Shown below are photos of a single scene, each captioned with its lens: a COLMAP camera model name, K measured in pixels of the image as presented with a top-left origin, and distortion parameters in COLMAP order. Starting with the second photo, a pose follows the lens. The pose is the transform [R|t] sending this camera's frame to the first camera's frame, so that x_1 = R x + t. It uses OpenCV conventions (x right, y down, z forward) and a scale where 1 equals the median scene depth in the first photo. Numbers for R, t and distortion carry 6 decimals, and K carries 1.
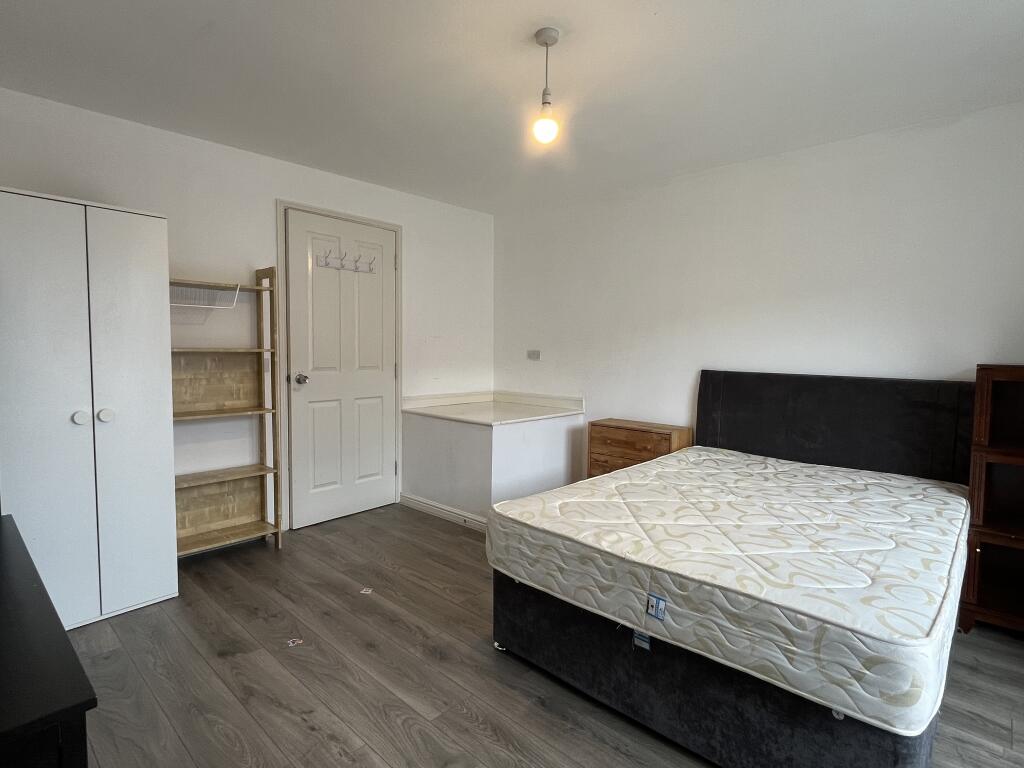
lens RADIAL K [[536.5, 0, 512.0], [0, 536.5, 384.0], [0, 0, 1]] dist [-0.001637, -0.001694]
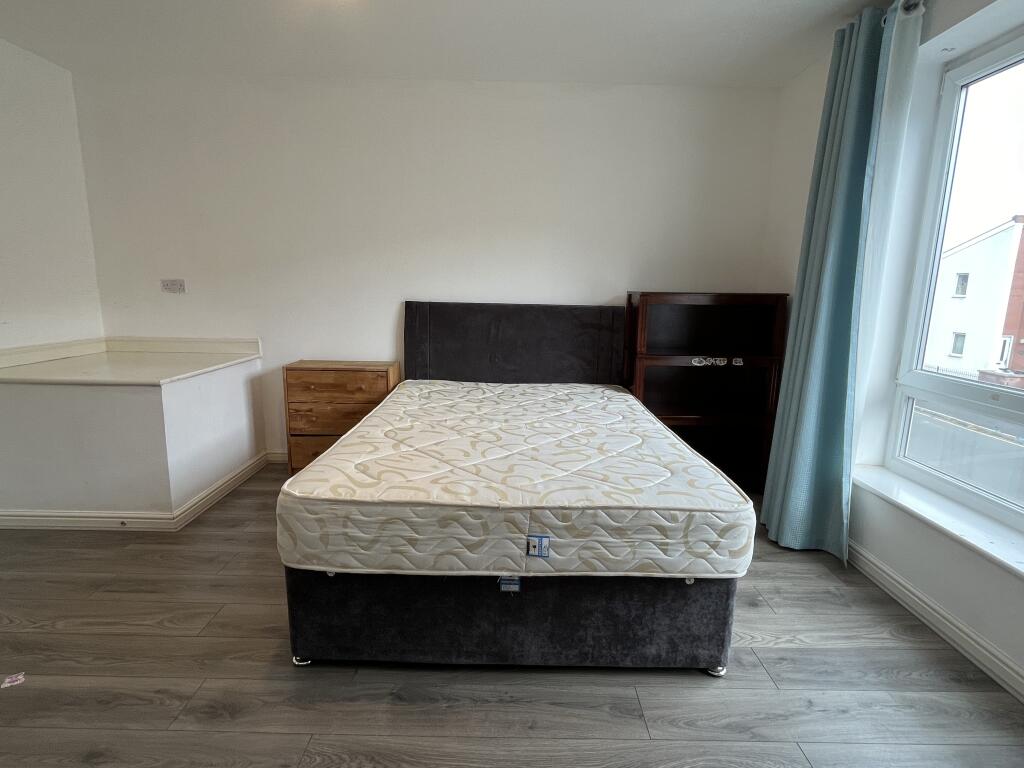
lens RADIAL K [[536.5, 0, 512.0], [0, 536.5, 384.0], [0, 0, 1]] dist [-0.001637, -0.001694]
pose [[0.731958, -0.120397, 0.670628, -0.328413], [0.037955, 0.989941, 0.136297, -0.006133], [-0.680291, -0.074310, 0.729165, 0.302244]]
